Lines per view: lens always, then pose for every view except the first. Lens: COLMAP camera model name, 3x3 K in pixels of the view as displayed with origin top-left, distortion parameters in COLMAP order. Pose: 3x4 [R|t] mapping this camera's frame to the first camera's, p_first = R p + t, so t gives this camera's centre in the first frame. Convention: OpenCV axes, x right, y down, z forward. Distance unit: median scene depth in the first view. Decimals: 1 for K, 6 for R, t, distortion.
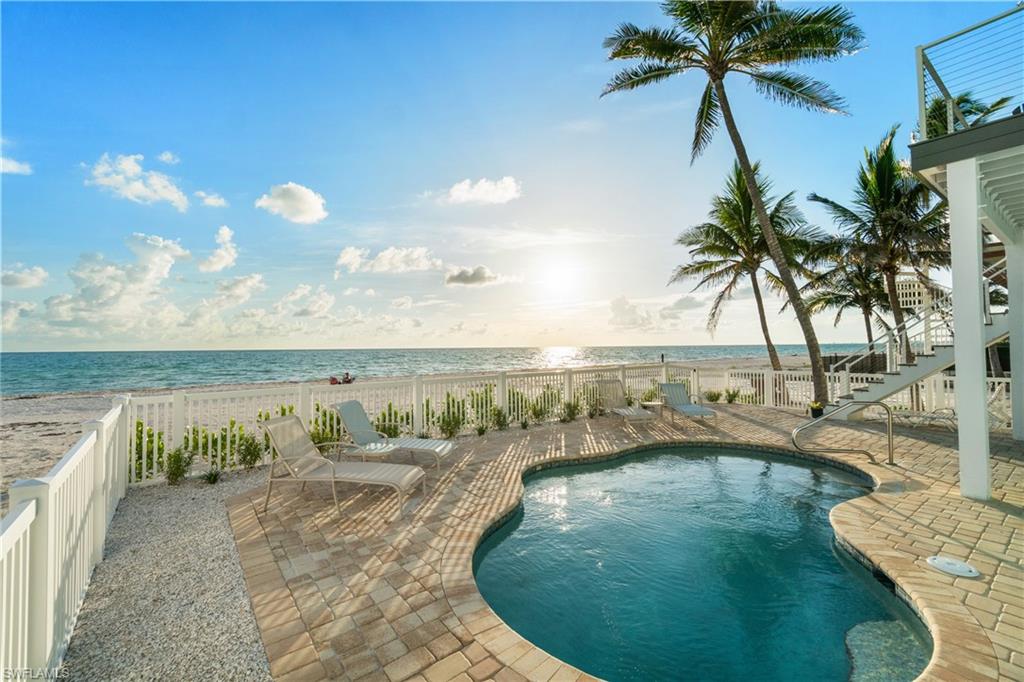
lens RADIAL K [[441.2, 0, 469.3], [0, 441.2, 339.6], [0, 0, 1]] dist [-0.001651, 0.000817]
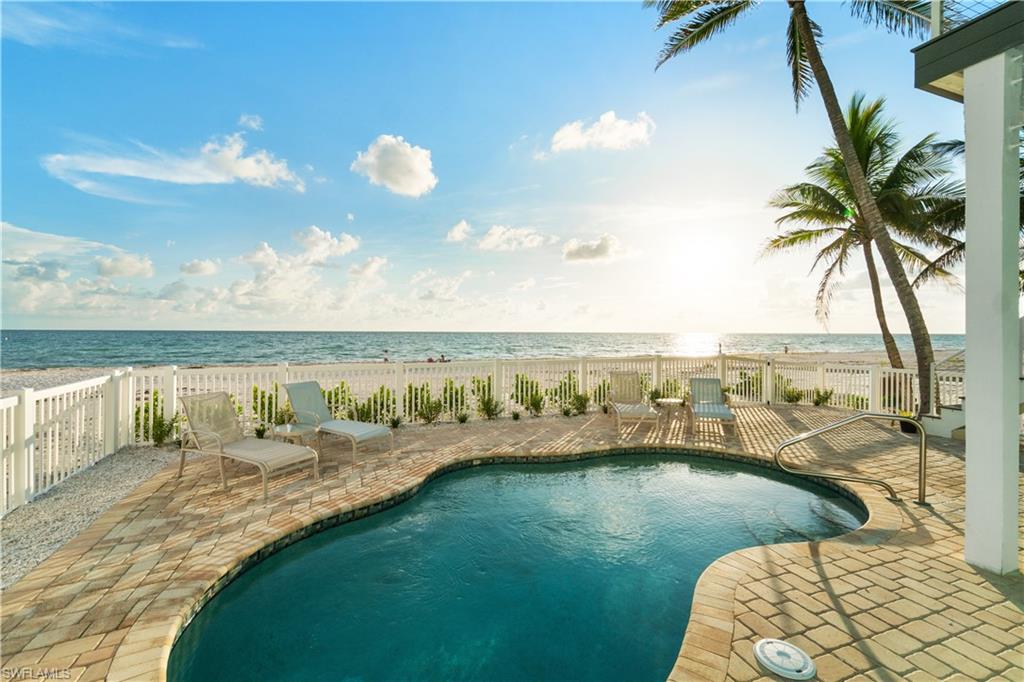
lens RADIAL K [[441.2, 0, 509.3], [0, 441.2, 337.5], [0, 0, 1]] dist [-0.001651, 0.000817]
pose [[0.962004, 0.018703, -0.272395, 0.386921], [-0.009347, 0.999322, 0.035604, -0.006795], [0.272876, -0.031705, 0.961527, 0.101346]]
